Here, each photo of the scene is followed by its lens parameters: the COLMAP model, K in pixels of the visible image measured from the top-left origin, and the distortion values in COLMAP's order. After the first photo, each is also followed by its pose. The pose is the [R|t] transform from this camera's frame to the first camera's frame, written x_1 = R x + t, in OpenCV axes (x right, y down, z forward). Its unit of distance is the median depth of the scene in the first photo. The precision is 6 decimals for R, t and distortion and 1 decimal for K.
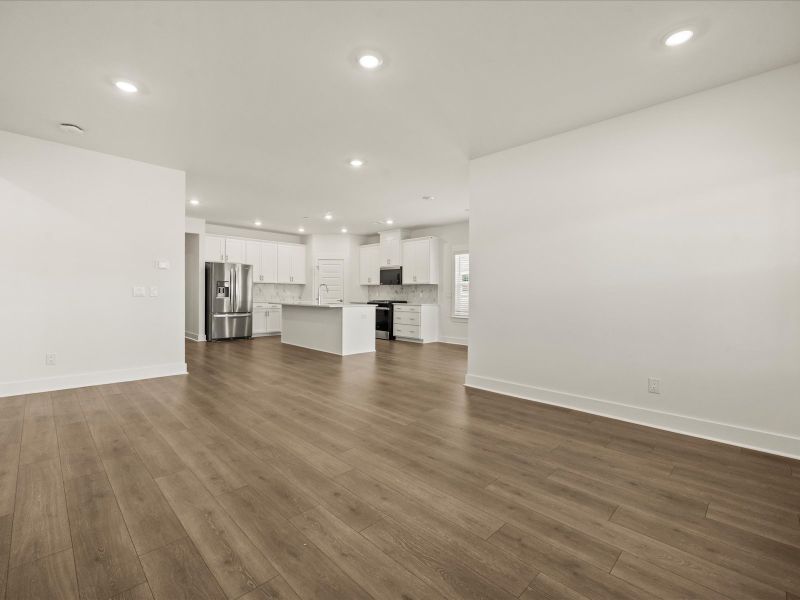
lens RADIAL K [[363.8, 0, 399.8], [0, 363.8, 294.8], [0, 0, 1]] dist [-0.002281, -0.000699]
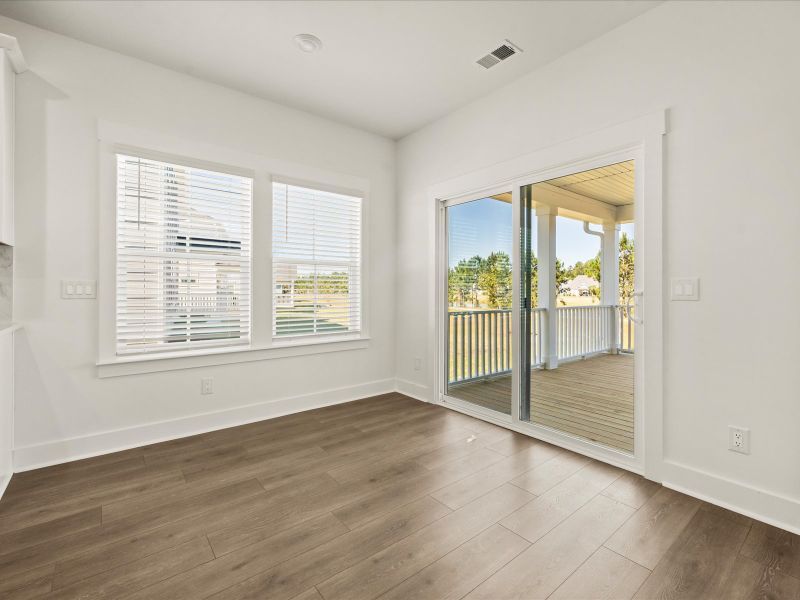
lens RADIAL K [[370.2, 0, 399.4], [0, 370.2, 286.6], [0, 0, 1]] dist [-0.000894, -0.000214]
pose [[0.116842, -0.002617, 0.993147, -0.117252], [-0.000422, 0.999996, 0.002684, -0.001509], [-0.993150, -0.000733, 0.116841, 0.694506]]
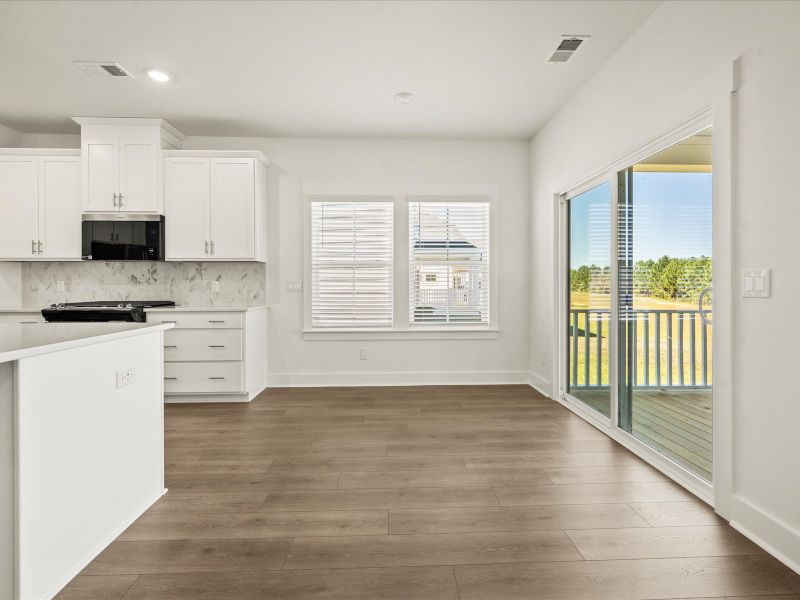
lens RADIAL K [[372.4, 0, 401.6], [0, 372.4, 283.8], [0, 0, 1]] dist [0.002187, -0.000857]
pose [[0.683140, -0.009137, 0.730230, -0.120475], [0.010031, 0.999945, 0.003128, -0.001595], [-0.730219, 0.005188, 0.683194, 0.546009]]
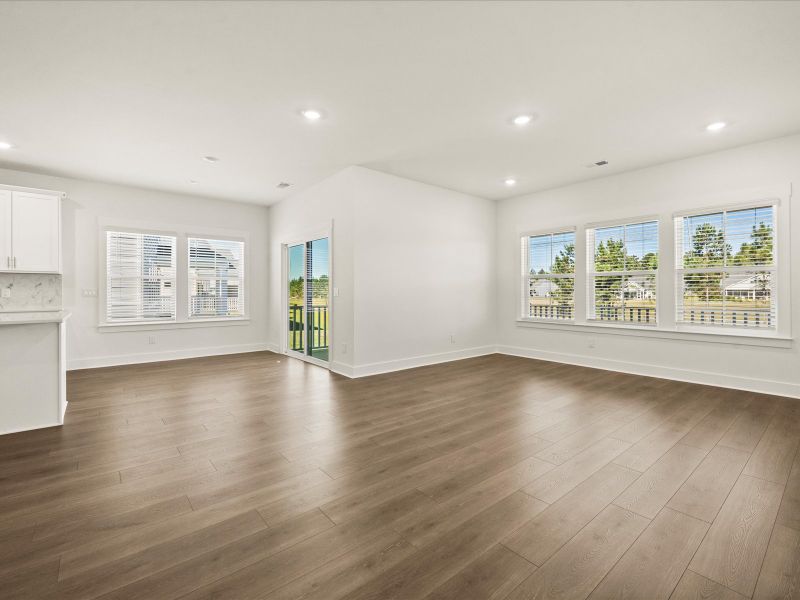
lens RADIAL K [[366.9, 0, 400.5], [0, 366.9, 290.1], [0, 0, 1]] dist [-0.000395, -0.000408]
pose [[0.094133, -0.005985, 0.995542, -0.434317], [0.002859, 0.999979, 0.005741, -0.005024], [-0.995556, 0.002306, 0.094148, 0.387834]]
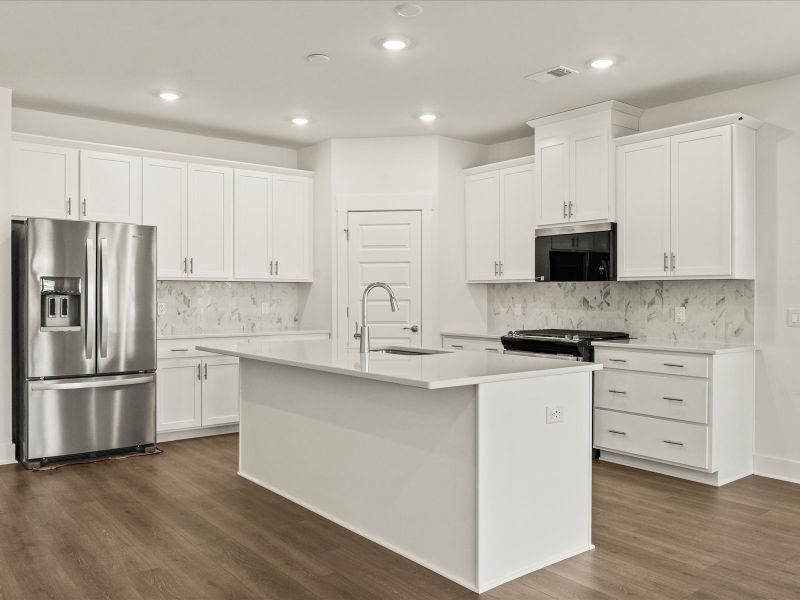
lens RADIAL K [[666.5, 0, 400.0], [0, 666.5, 300.0], [0, 0, 1]] dist [-0.008820, -0.007049]
pose [[0.993488, -0.006539, -0.113749, -0.117479], [0.007072, 0.999966, 0.004281, -0.016244], [0.113717, -0.005058, 0.993500, 0.426543]]
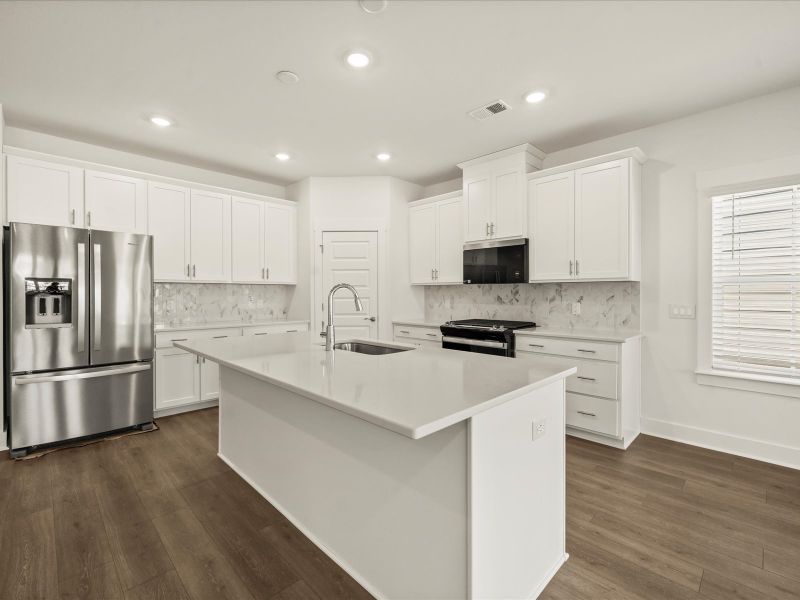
lens RADIAL K [[363.8, 0, 399.8], [0, 363.8, 294.8], [0, 0, 1]] dist [-0.002281, -0.000699]
pose [[0.999945, -0.009524, -0.004491, -0.141805], [0.009535, 0.999952, 0.002367, -0.018003], [0.004468, -0.002409, 0.999987, 0.612318]]
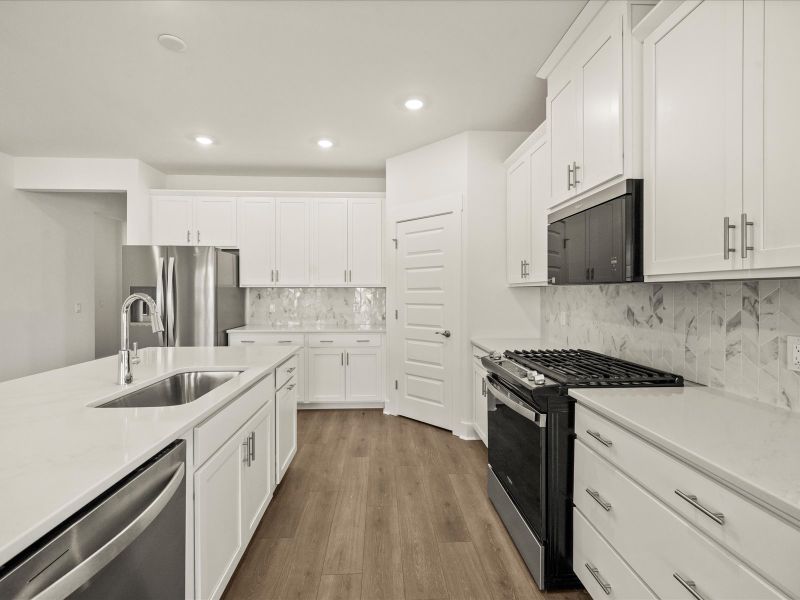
lens RADIAL K [[363.8, 0, 399.8], [0, 363.8, 294.8], [0, 0, 1]] dist [-0.002281, -0.000699]
pose [[0.743331, -0.004502, -0.668909, 0.037687], [0.006641, 0.999978, 0.000650, -0.023922], [0.668891, -0.004926, 0.743344, 0.820855]]
